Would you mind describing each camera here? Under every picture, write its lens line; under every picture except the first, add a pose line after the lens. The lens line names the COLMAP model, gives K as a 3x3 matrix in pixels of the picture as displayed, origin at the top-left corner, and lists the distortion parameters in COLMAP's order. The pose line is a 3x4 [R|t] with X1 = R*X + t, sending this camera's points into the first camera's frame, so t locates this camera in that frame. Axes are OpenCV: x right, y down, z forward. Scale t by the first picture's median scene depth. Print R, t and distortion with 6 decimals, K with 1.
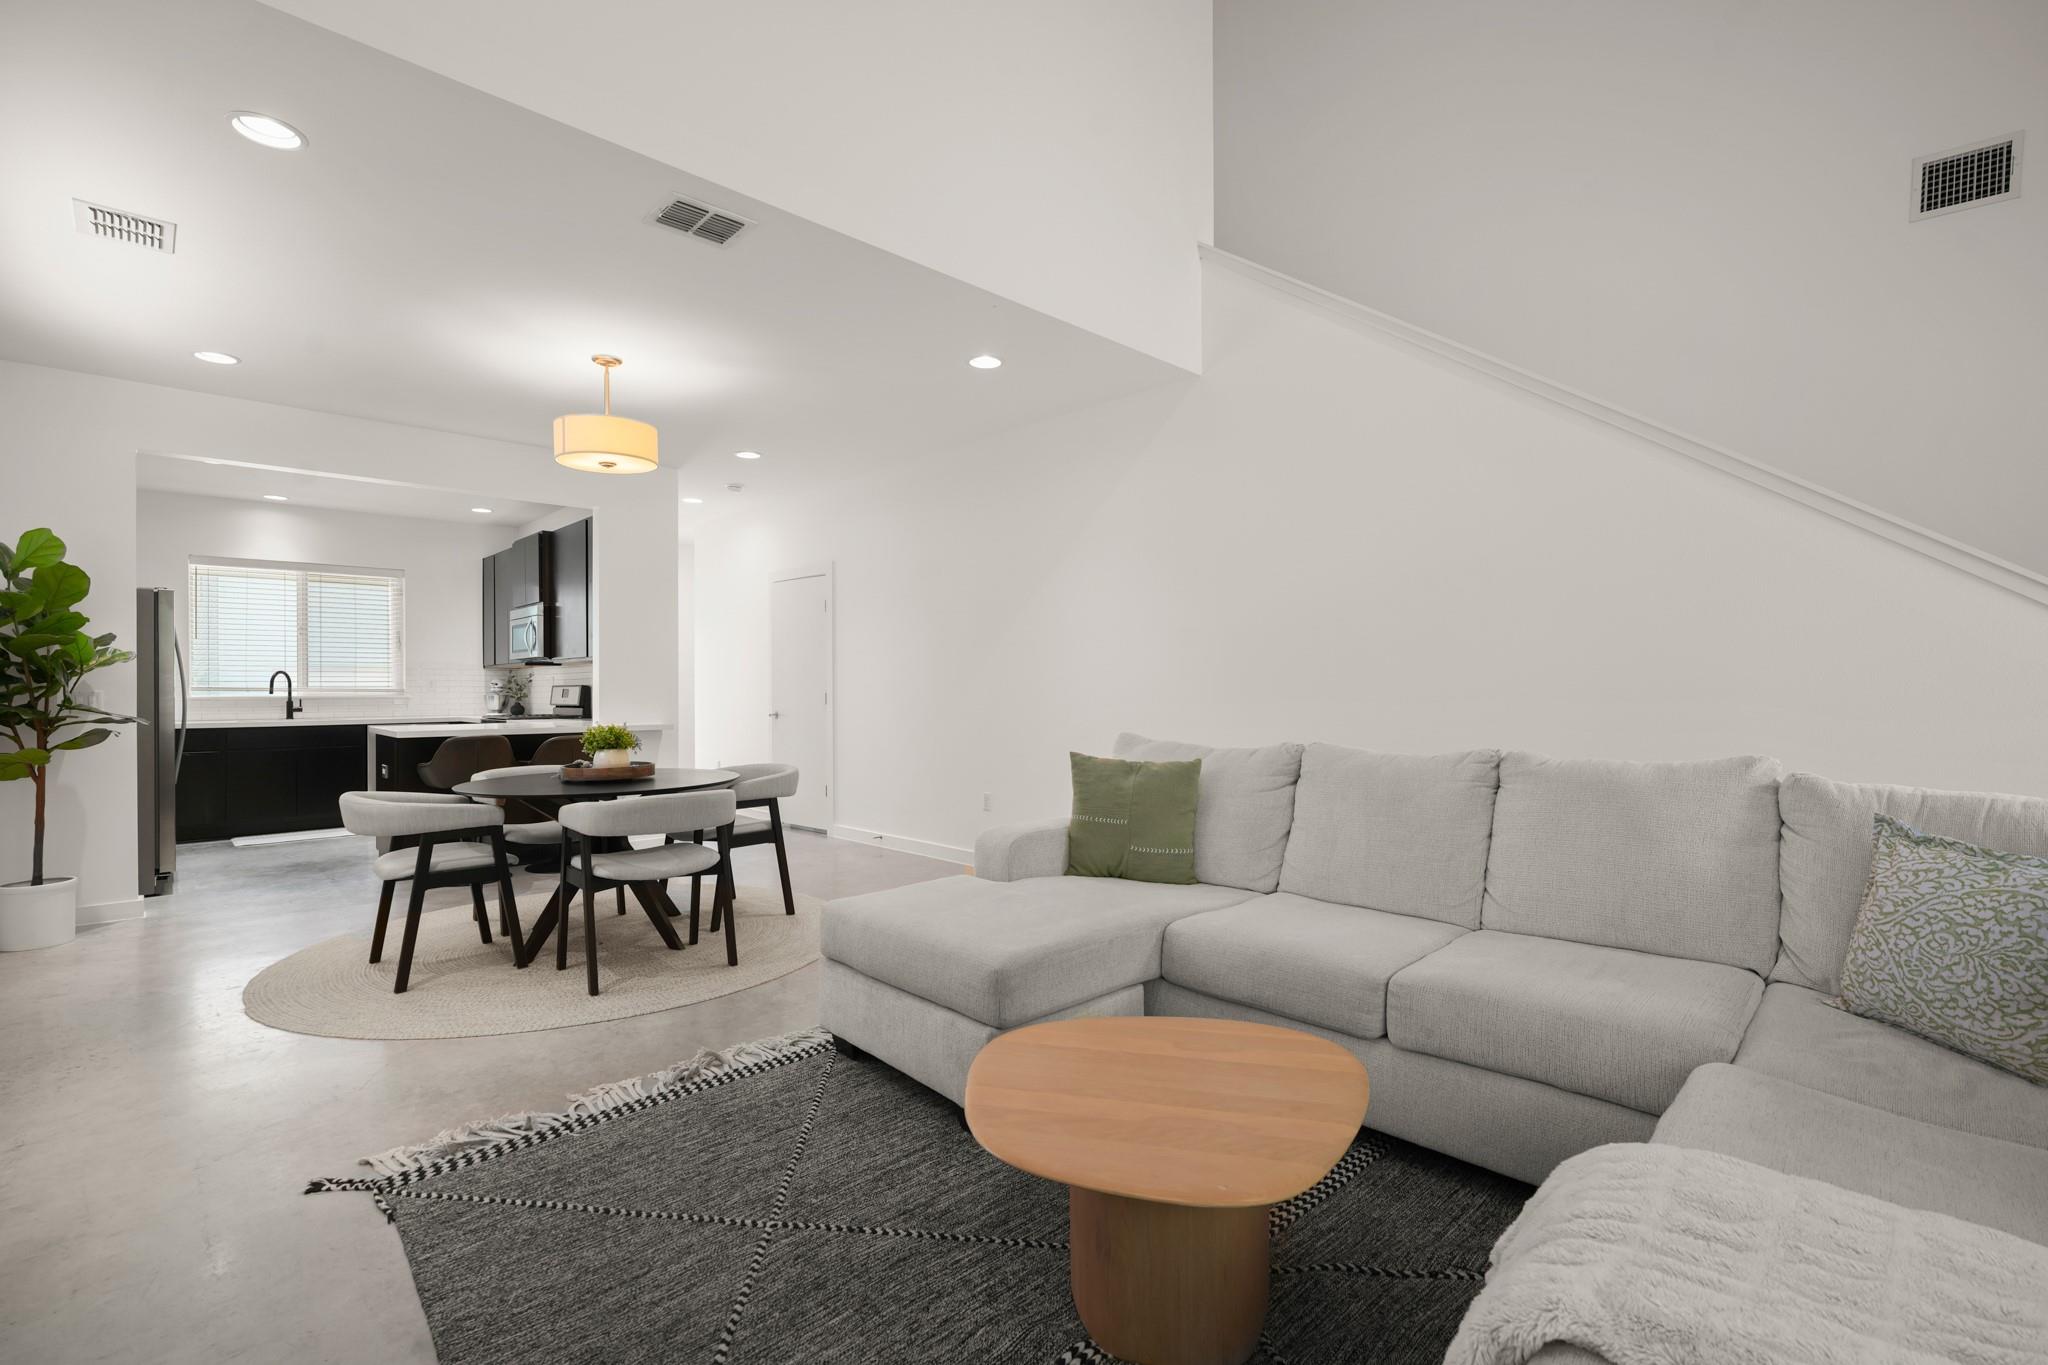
lens RADIAL K [[930.1, 0, 1025.2], [0, 930.1, 686.2], [0, 0, 1]] dist [-0.007777, 0.002570]
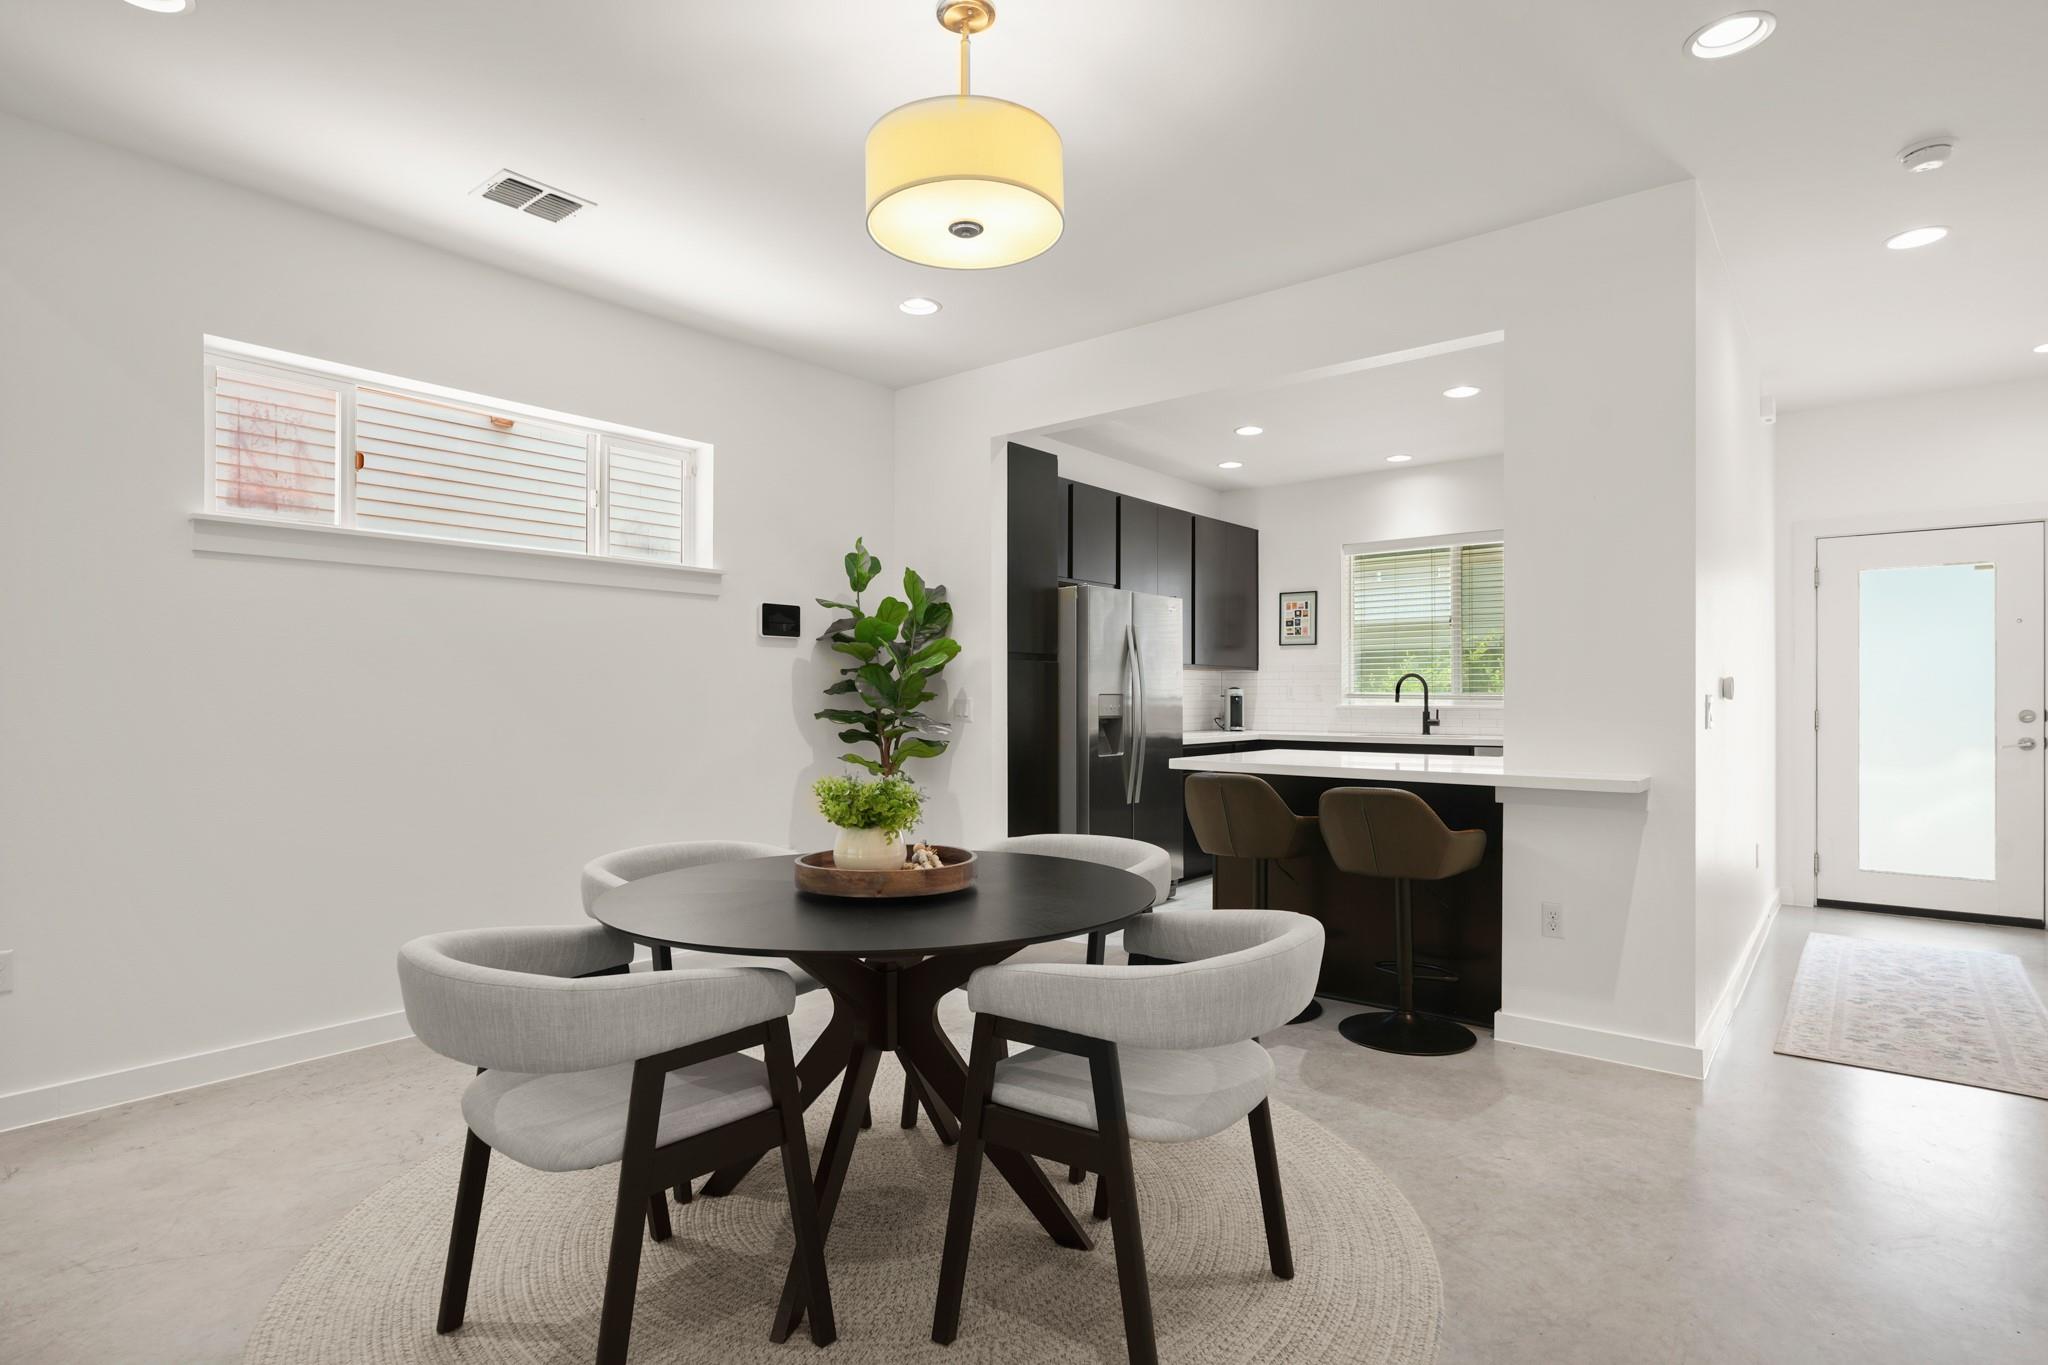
lens RADIAL K [[1036.6, 0, 1030.2], [0, 1036.6, 697.9], [0, 0, 1]] dist [-0.003411, 0.000147]
pose [[0.122918, 0.002858, -0.992413, 0.084484], [0.002237, 0.999993, 0.003157, 0.000922], [0.992414, -0.002608, 0.122911, 0.976009]]
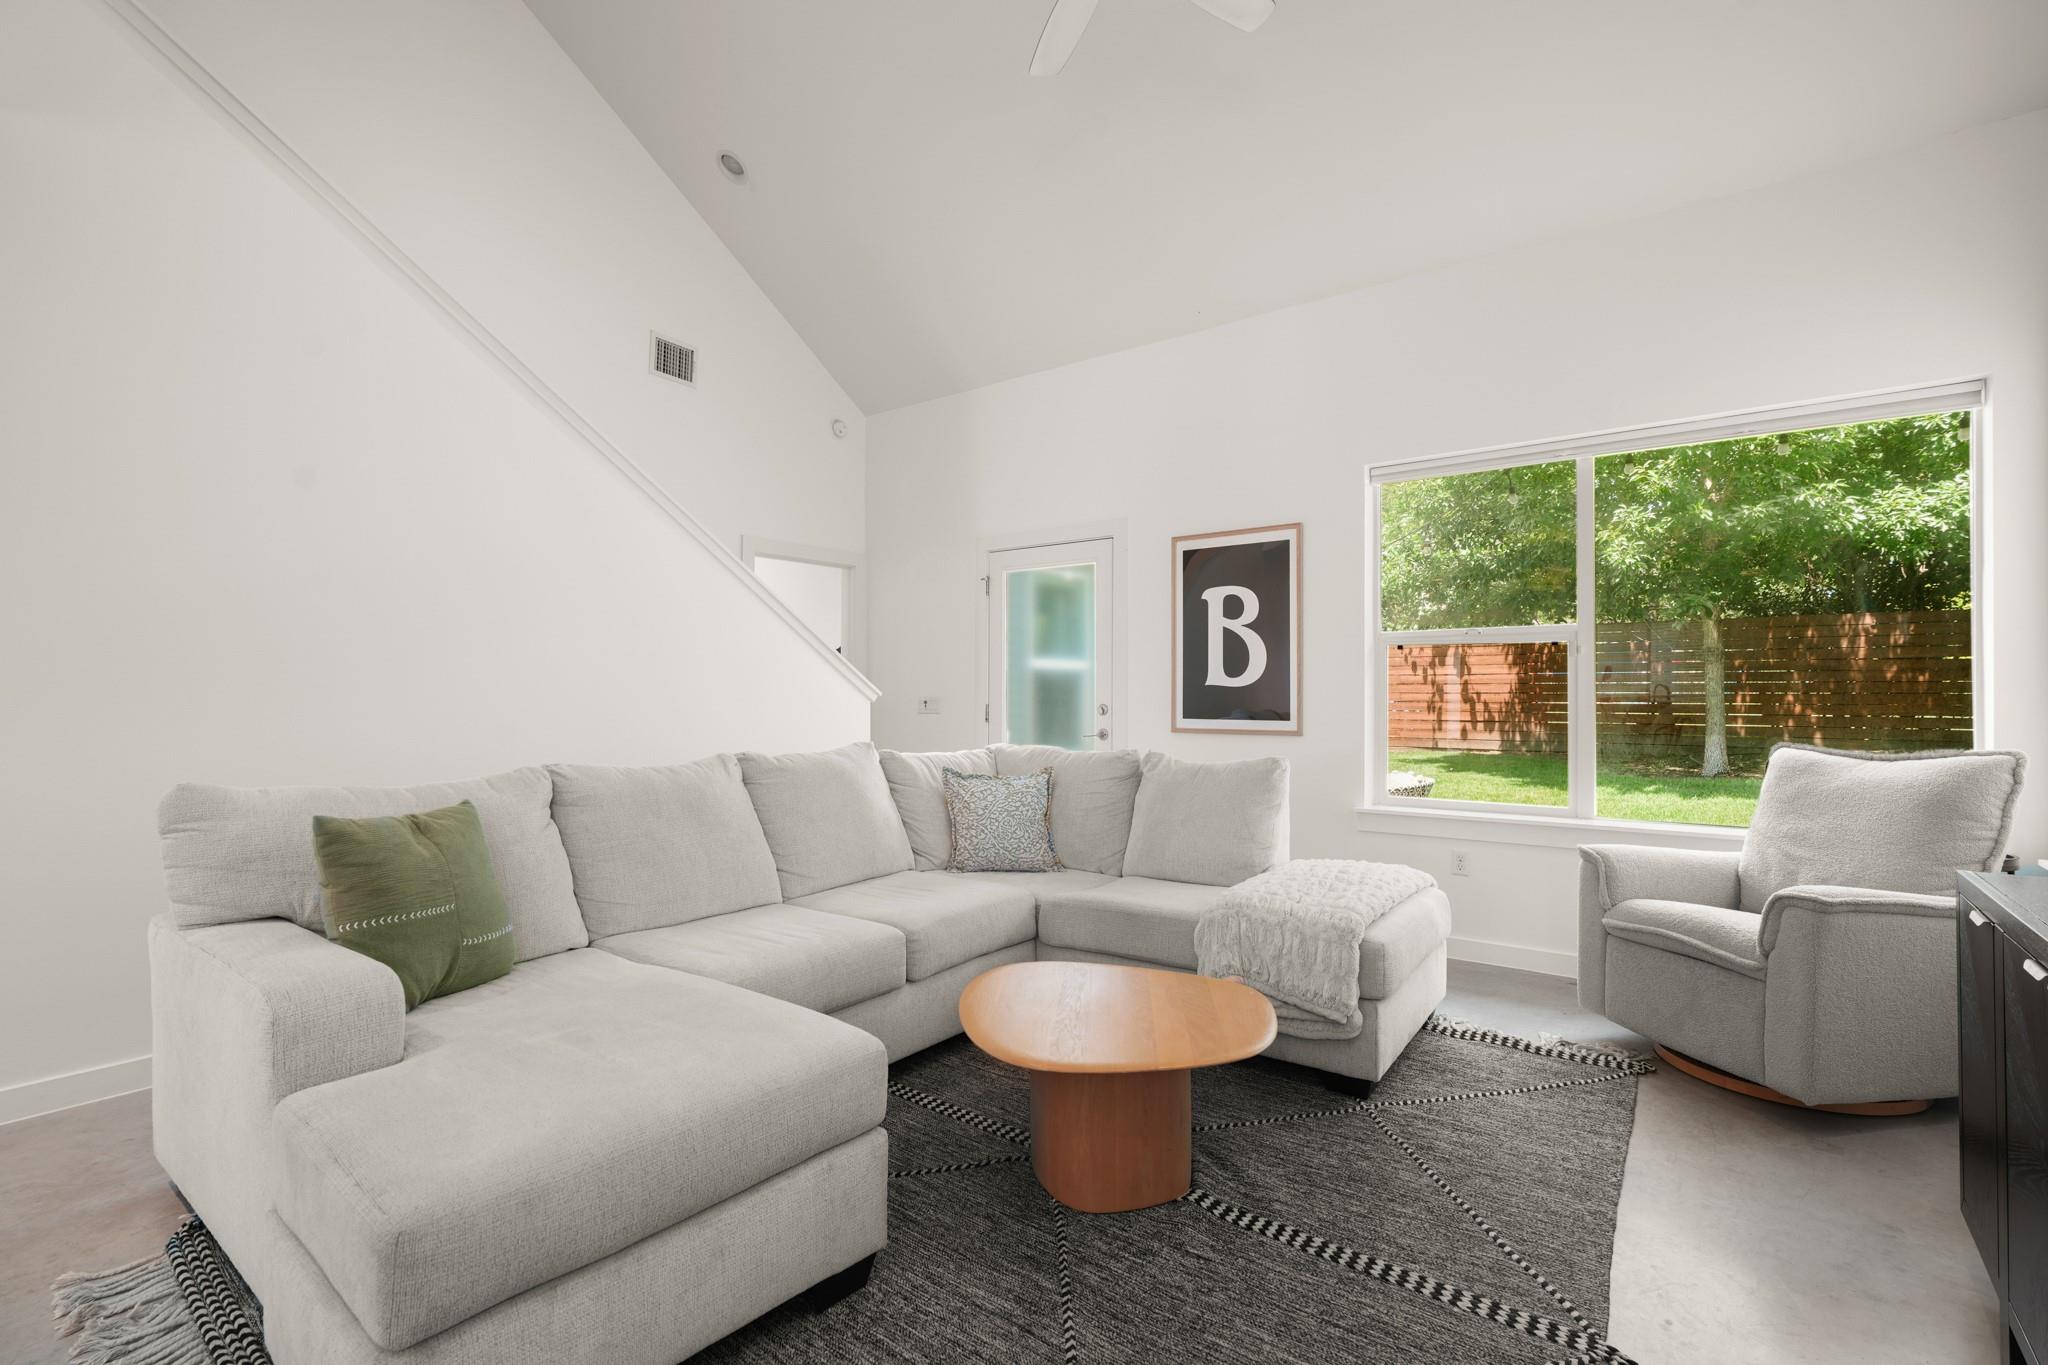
lens RADIAL K [[930.1, 0, 1022.5], [0, 930.1, 704.0], [0, 0, 1]] dist [-0.007777, 0.002570]
pose [[-0.151731, -0.003310, 0.988416, -0.437210], [0.000163, 0.999994, 0.003374, 0.001445], [-0.988422, 0.000673, -0.151730, 0.521755]]
